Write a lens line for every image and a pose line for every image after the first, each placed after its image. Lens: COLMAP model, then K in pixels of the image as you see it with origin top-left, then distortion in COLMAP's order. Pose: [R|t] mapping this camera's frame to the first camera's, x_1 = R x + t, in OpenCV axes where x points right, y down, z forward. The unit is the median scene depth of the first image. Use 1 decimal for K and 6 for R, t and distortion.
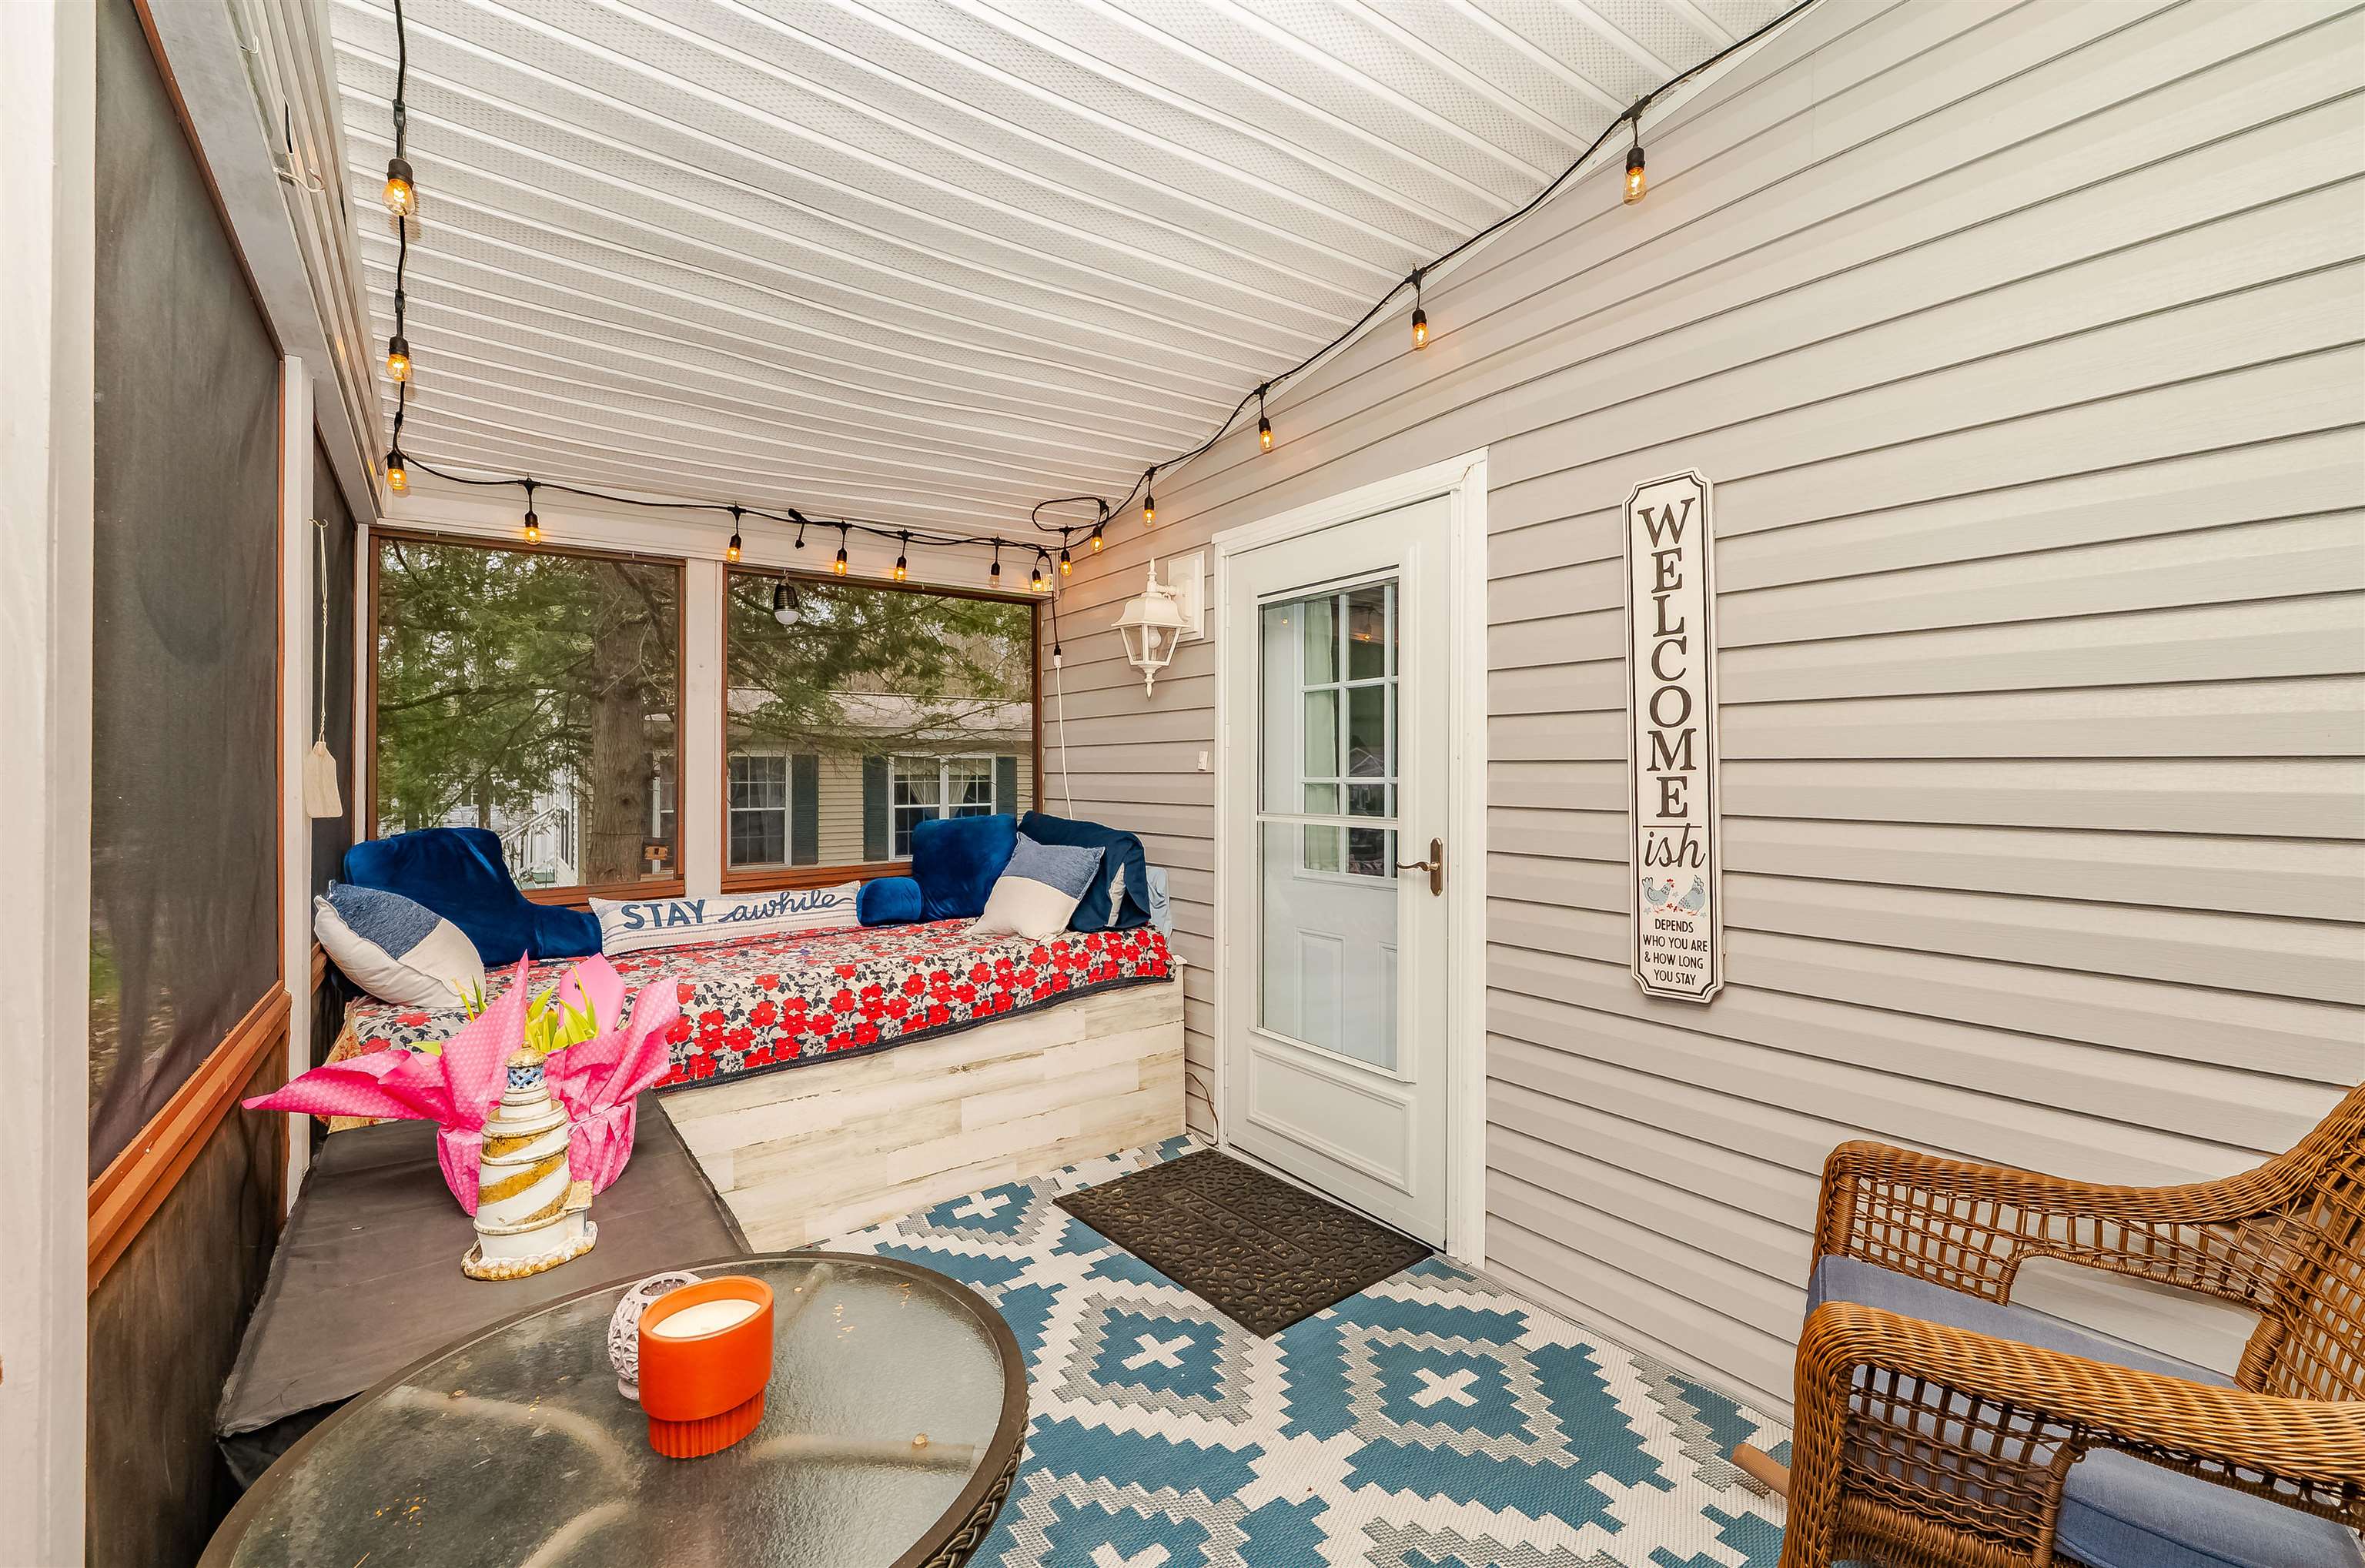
lens RADIAL K [[940.3, 0, 1165.4], [0, 940.3, 787.9], [0, 0, 1]] dist [-0.000807, 0.000089]
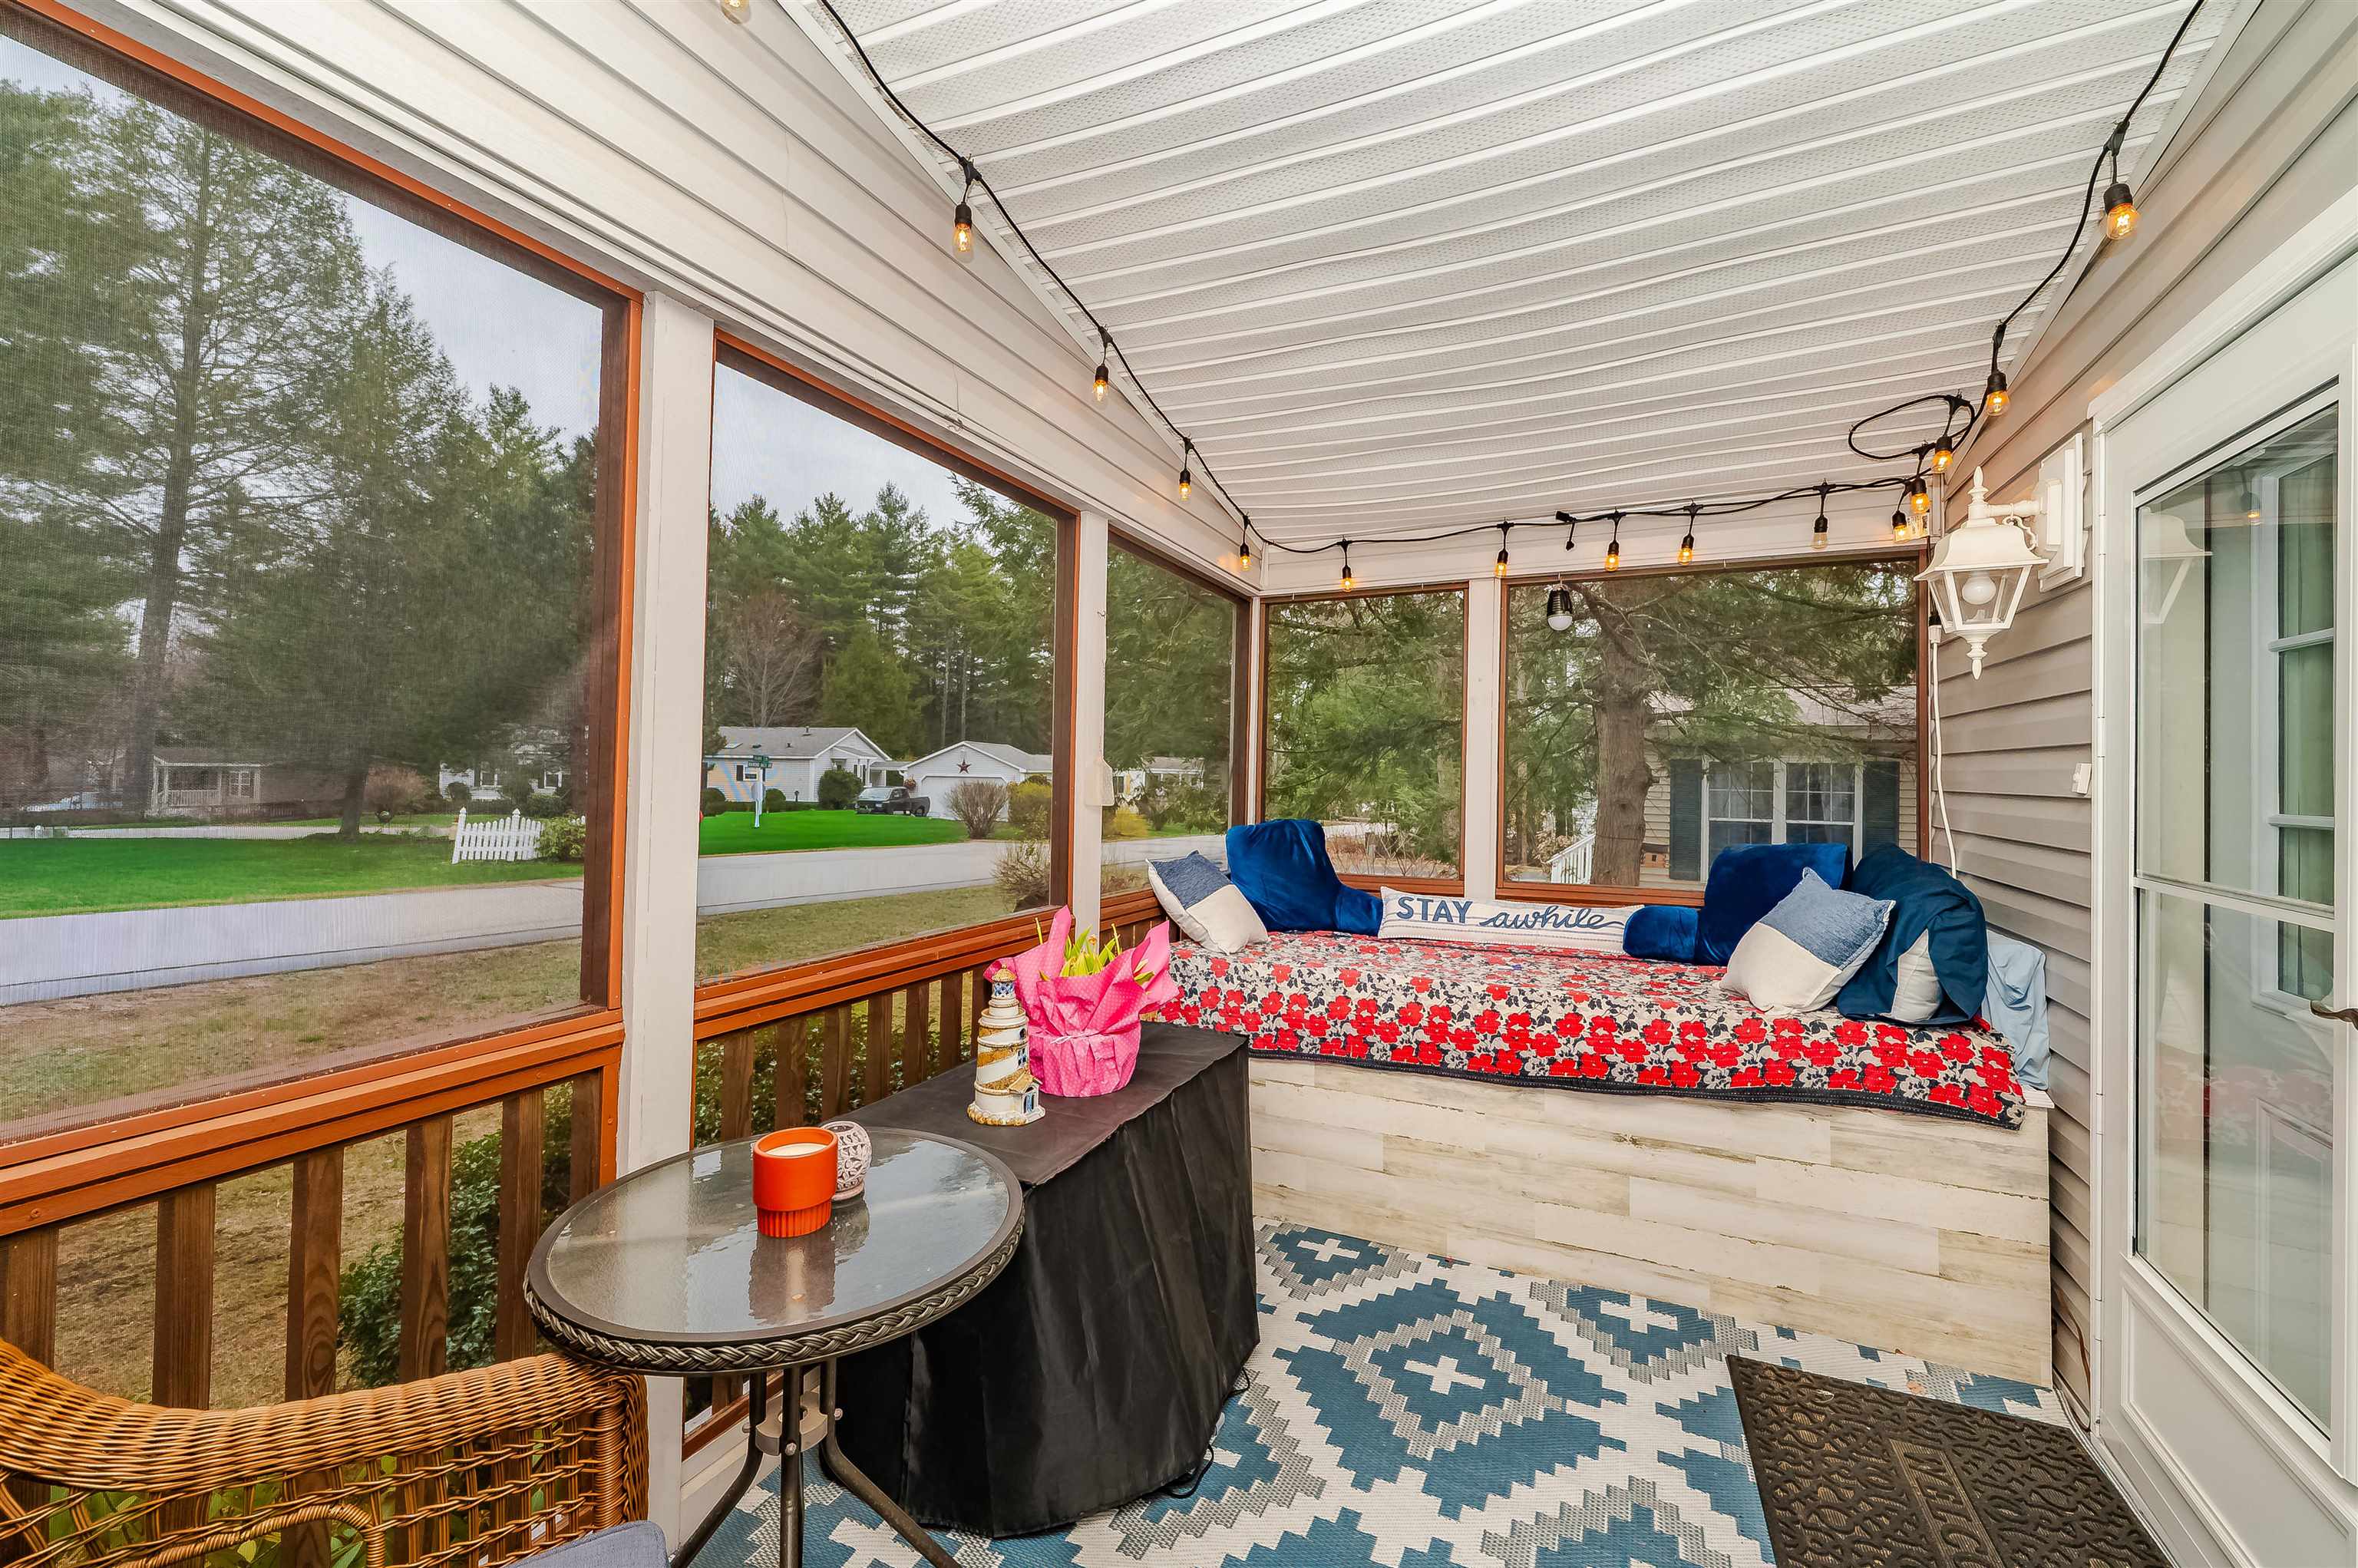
lens RADIAL K [[947.2, 0, 1172.1], [0, 947.2, 767.7], [0, 0, 1]] dist [0.000887, 0.000228]
pose [[0.494534, 0.008860, -0.869113, 0.296104], [-0.032253, 0.999446, -0.008164, -0.012817], [0.868559, 0.032069, 0.494546, 0.203376]]
